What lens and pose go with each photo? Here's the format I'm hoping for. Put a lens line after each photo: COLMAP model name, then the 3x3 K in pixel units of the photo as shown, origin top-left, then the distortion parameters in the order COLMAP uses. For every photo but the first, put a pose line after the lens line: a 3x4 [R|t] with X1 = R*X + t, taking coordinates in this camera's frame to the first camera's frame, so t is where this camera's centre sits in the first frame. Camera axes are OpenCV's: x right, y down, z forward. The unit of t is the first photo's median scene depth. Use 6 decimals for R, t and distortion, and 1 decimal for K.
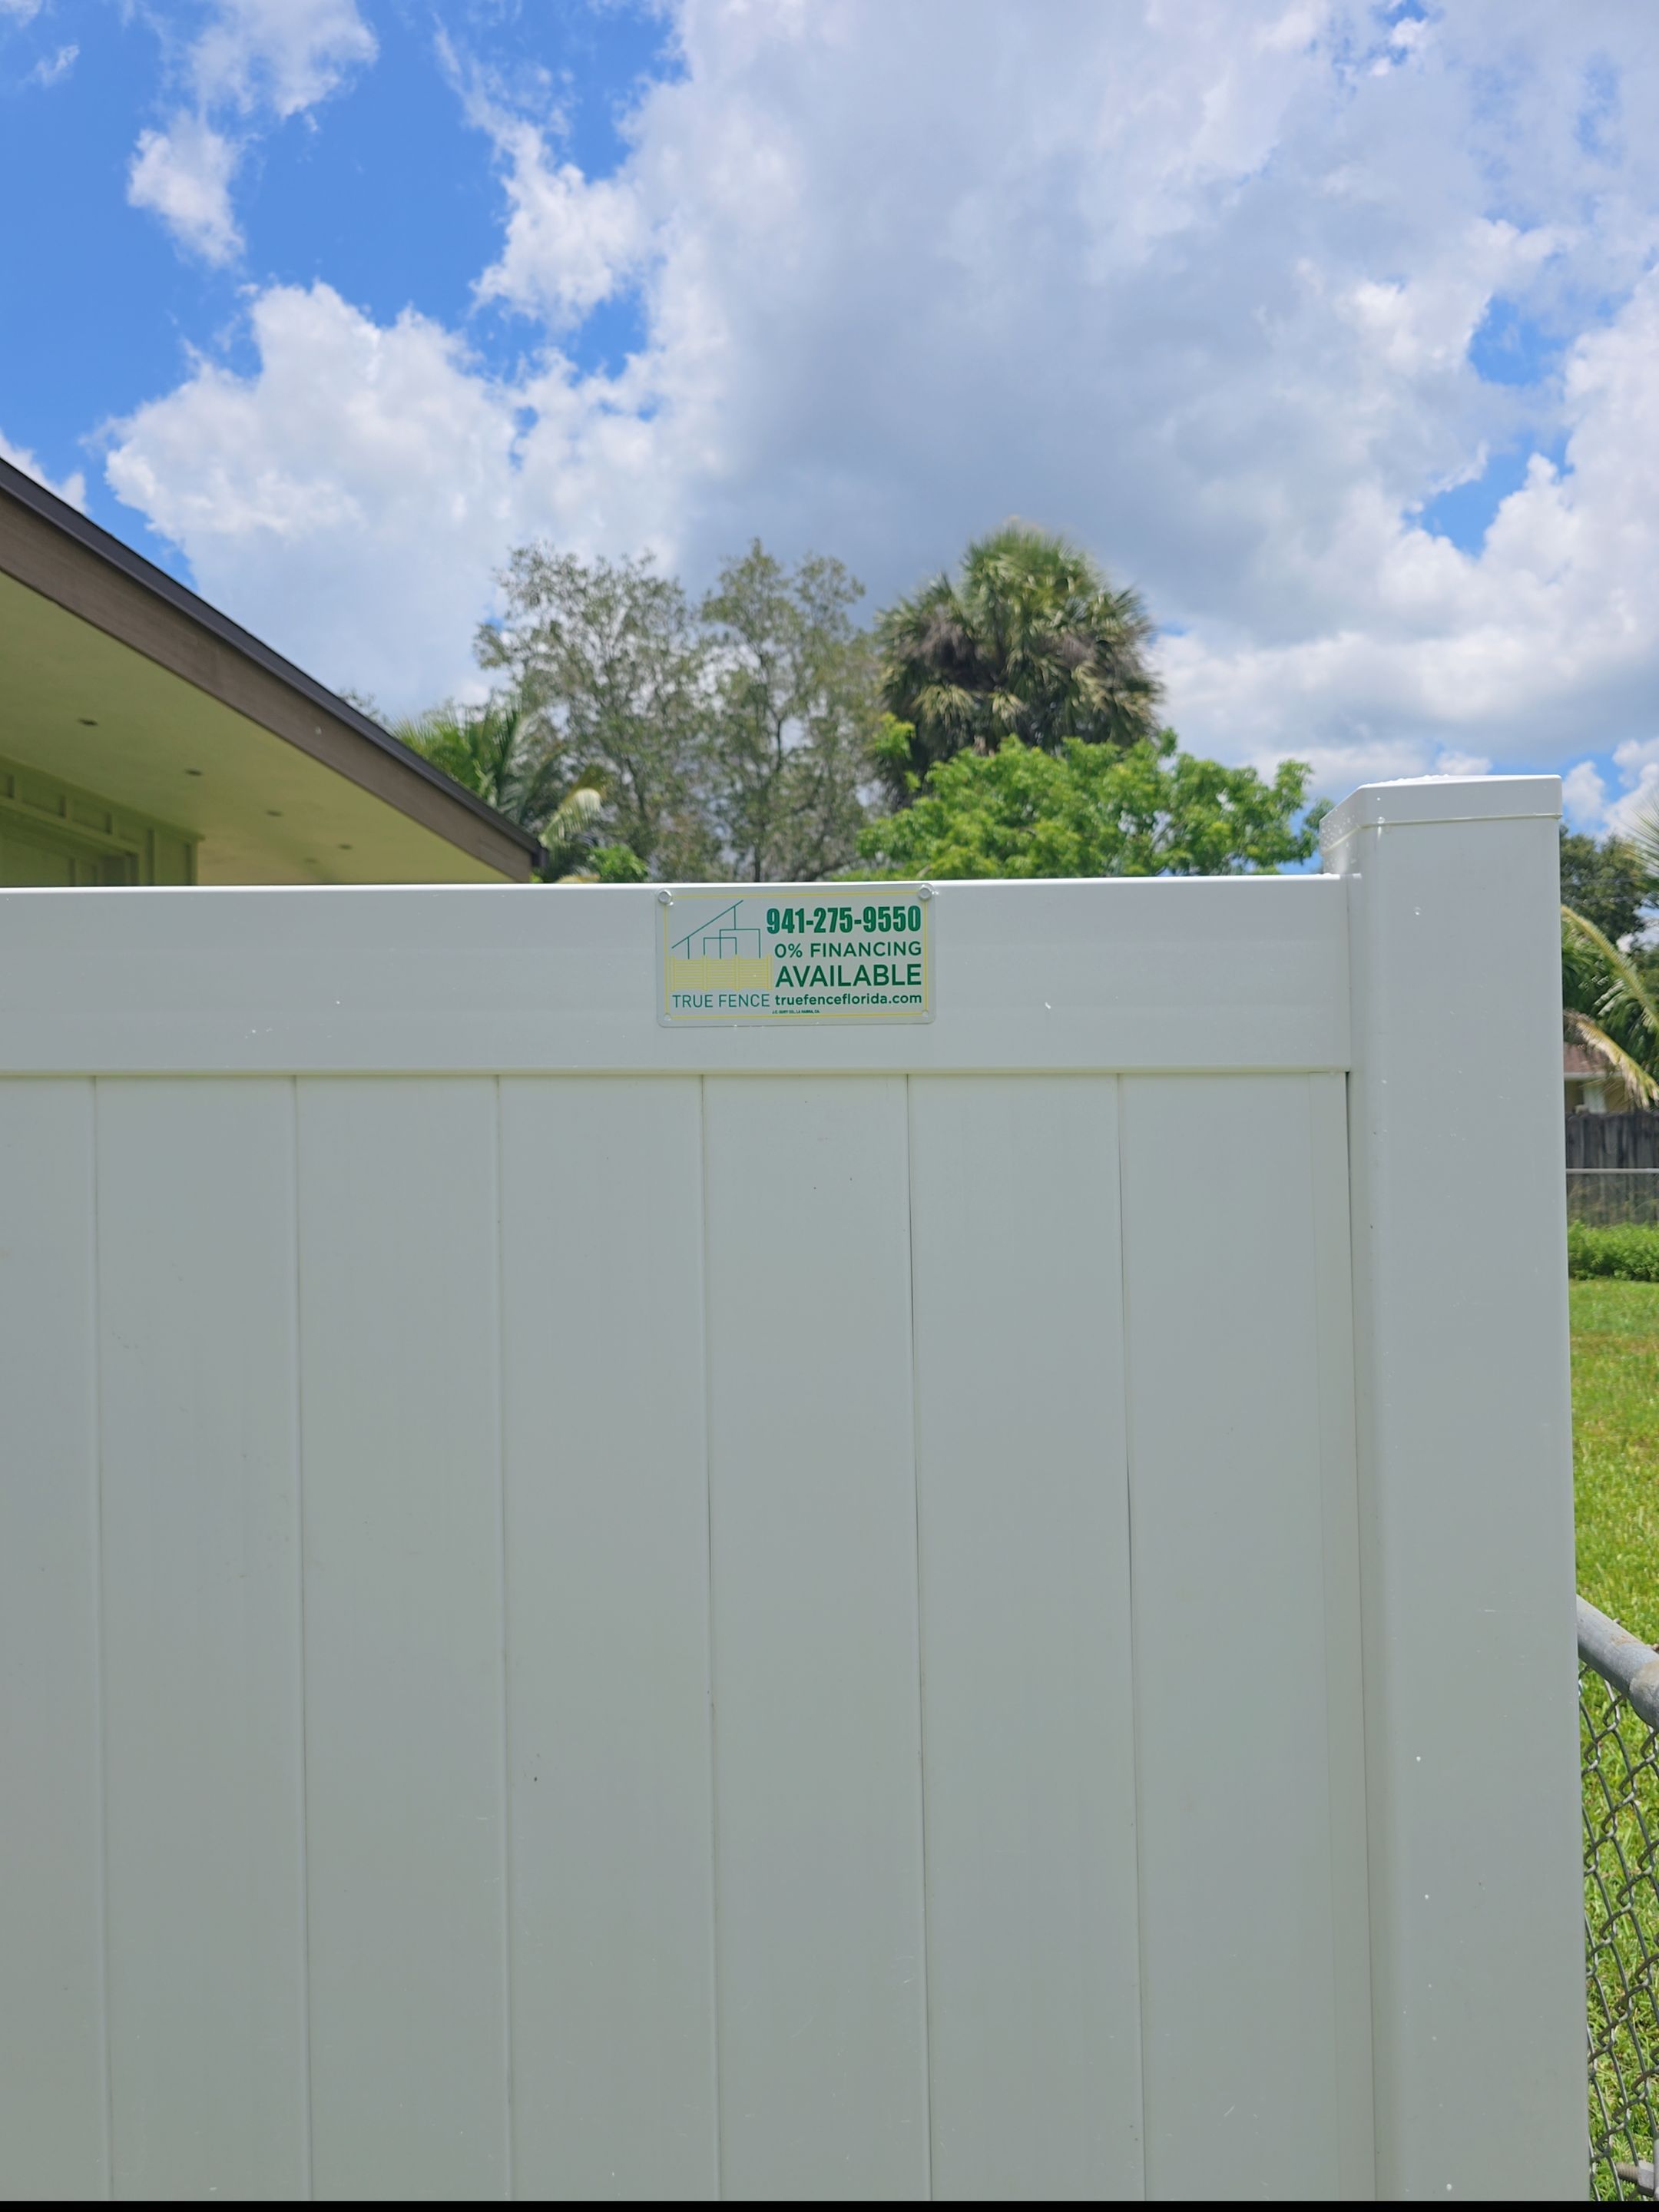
lens RADIAL K [[1524.6, 0, 840.6], [0, 1524.6, 1091.9], [0, 0, 1]] dist [0.063249, -0.055691]
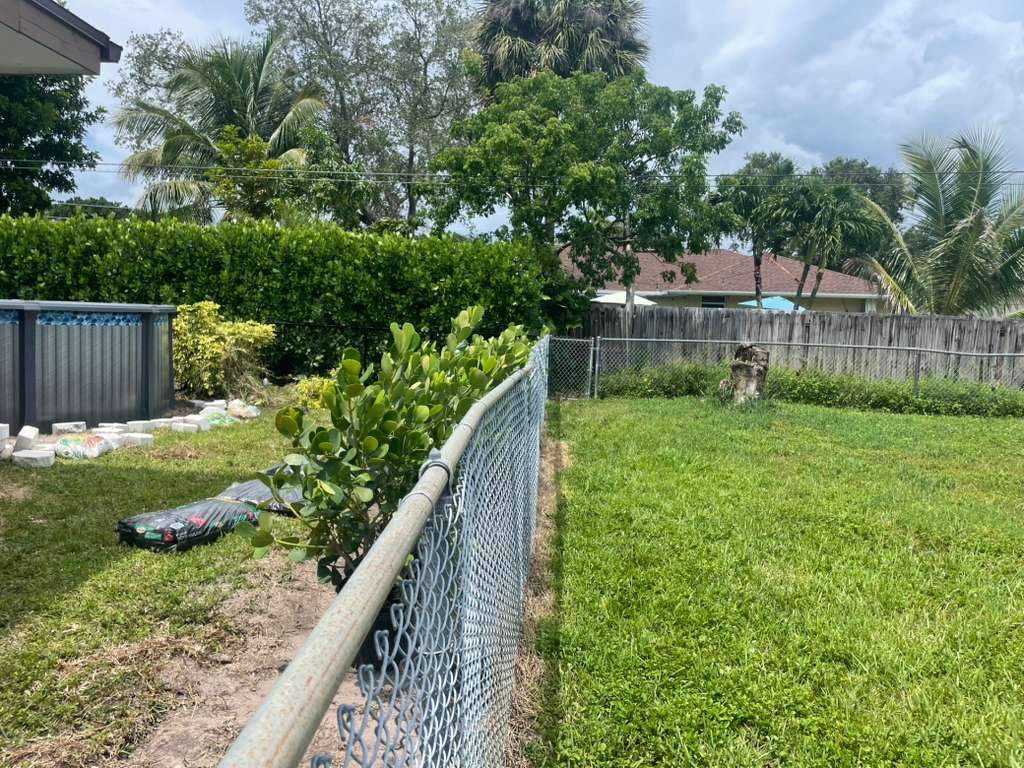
lens RADIAL K [[783.6, 0, 512.0], [0, 783.6, 384.0], [0, 0, 1]] dist [-0.002348, -0.001054]
pose [[0.998251, 0.044311, 0.039138, 0.036216], [-0.048589, 0.992042, 0.116155, 0.005232], [-0.033680, -0.117854, 0.992460, 0.089050]]
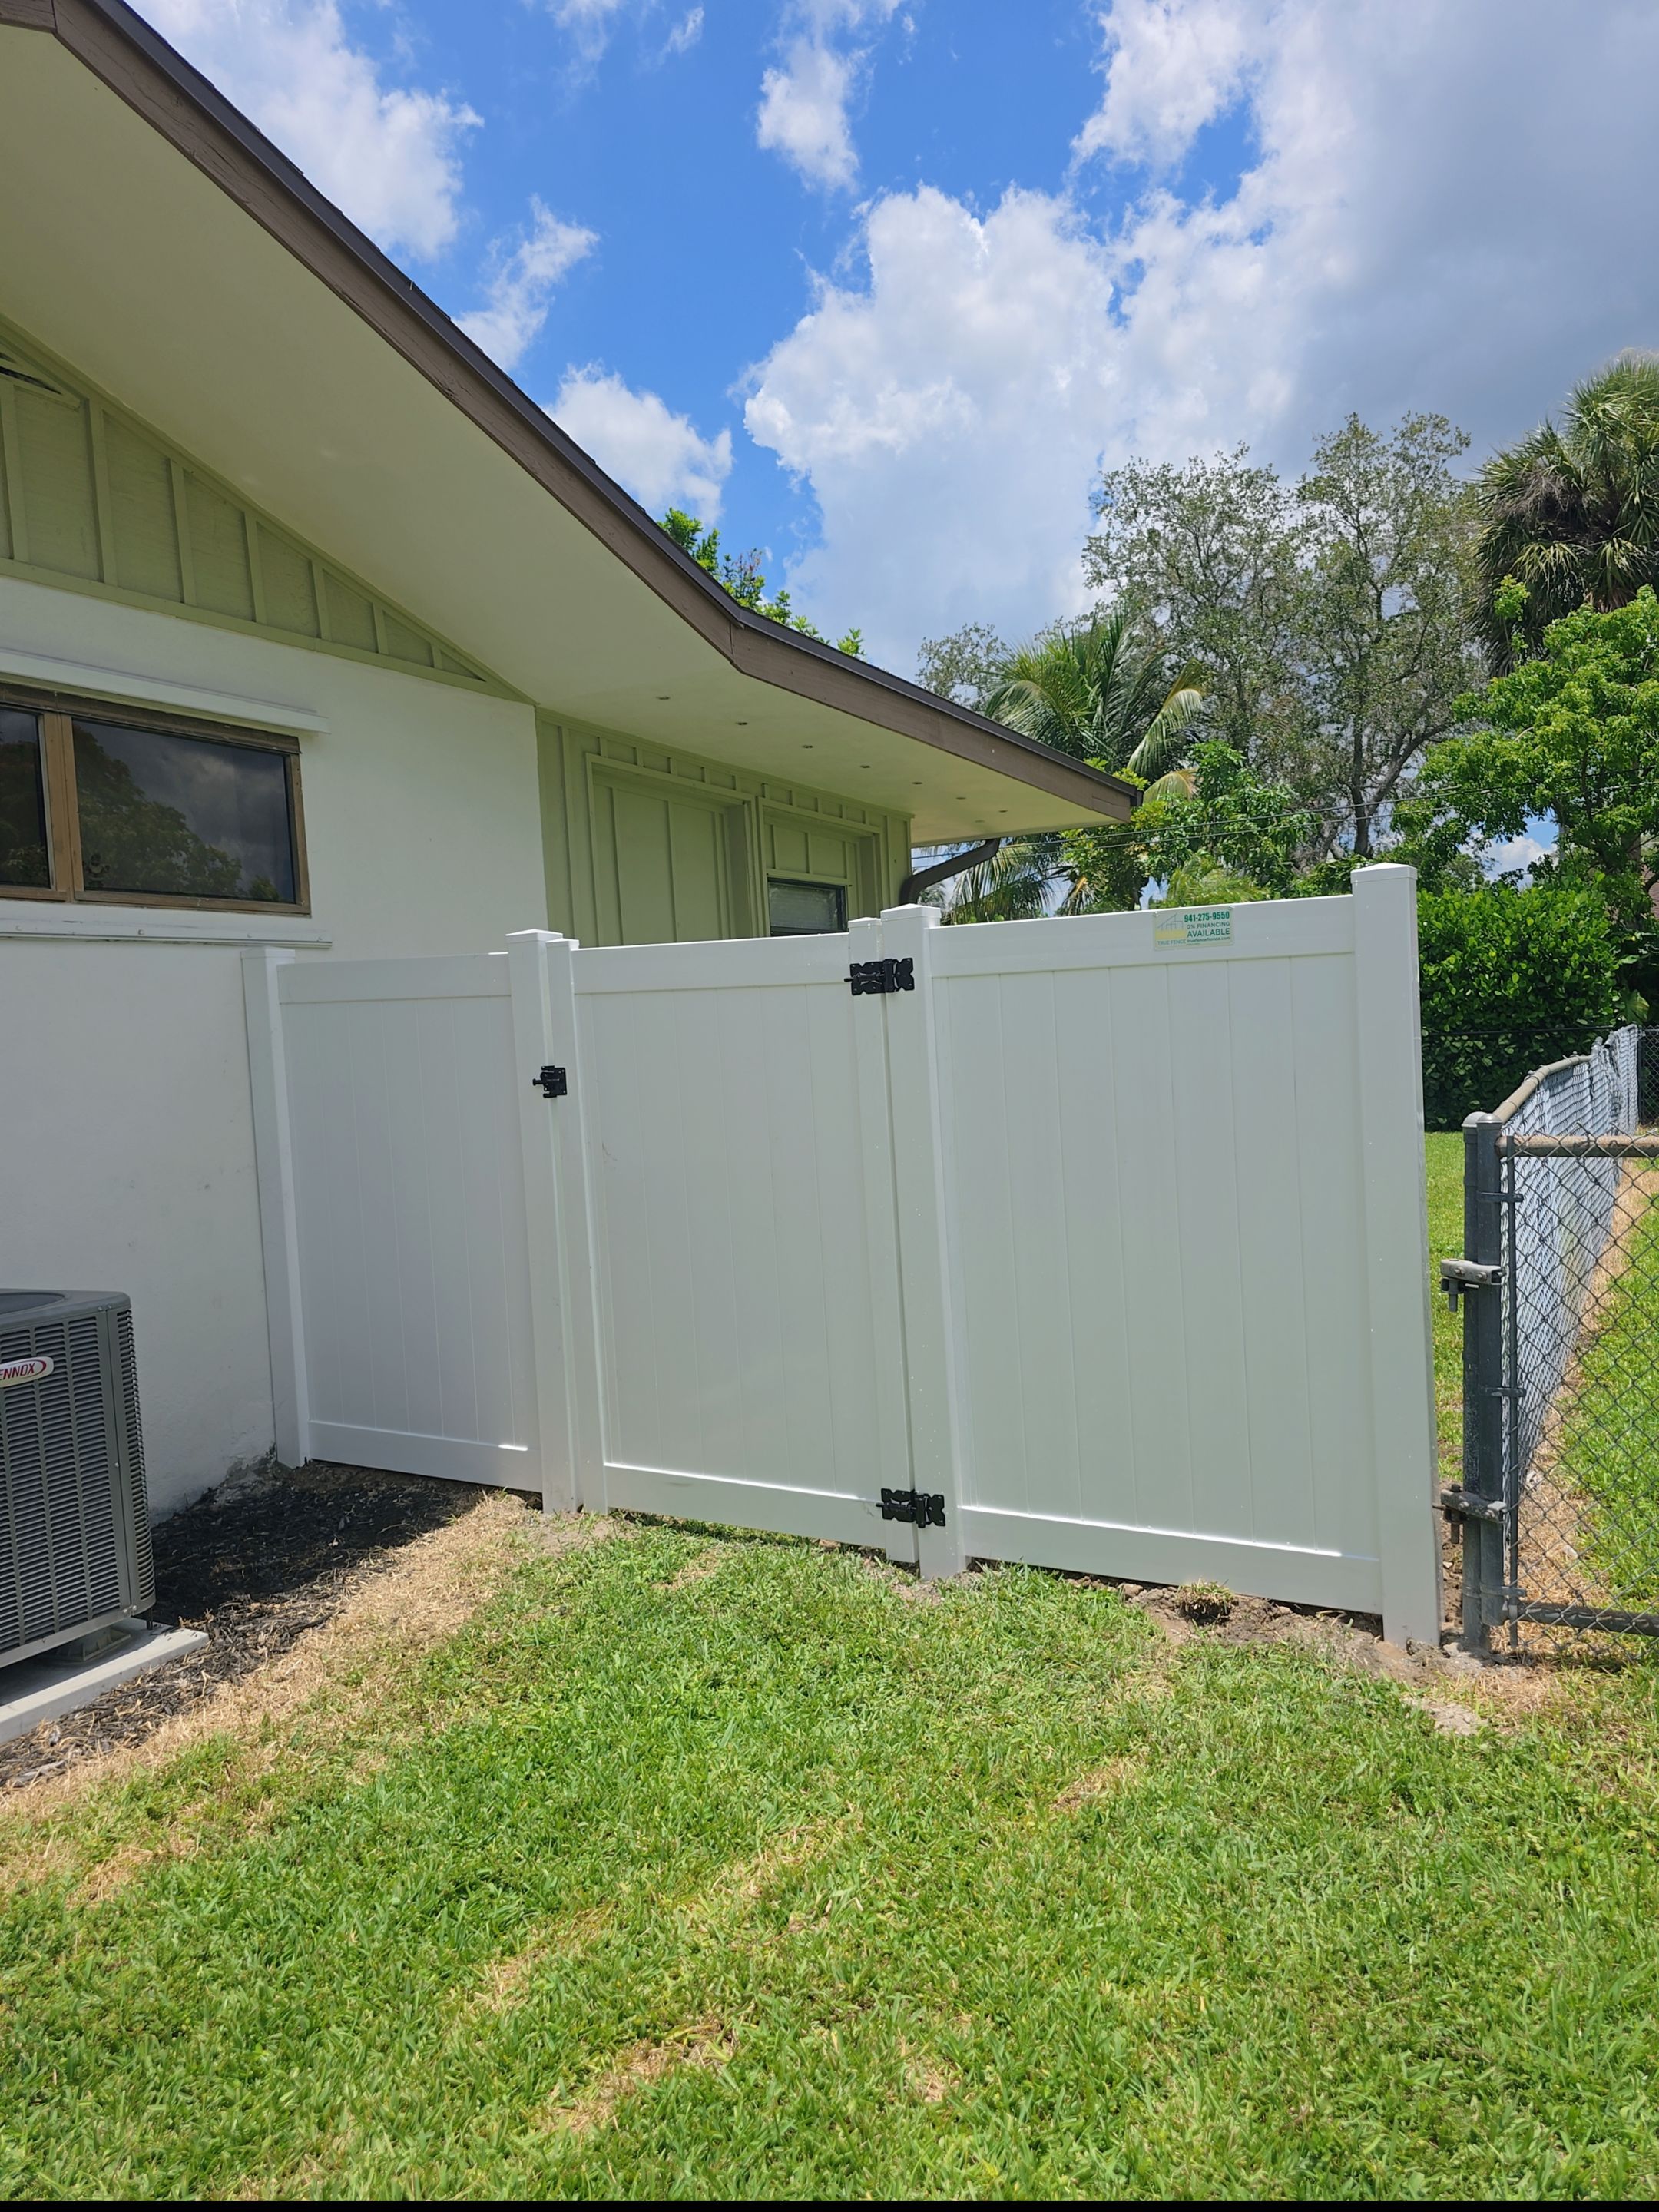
lens RADIAL K [[1524.6, 0, 840.6], [0, 1524.6, 1091.9], [0, 0, 1]] dist [0.063249, -0.055691]
pose [[0.919475, -0.015464, -0.392845, 0.027160], [0.046875, 0.996411, 0.070489, -0.001546], [0.390345, -0.083227, 0.916899, -0.094987]]
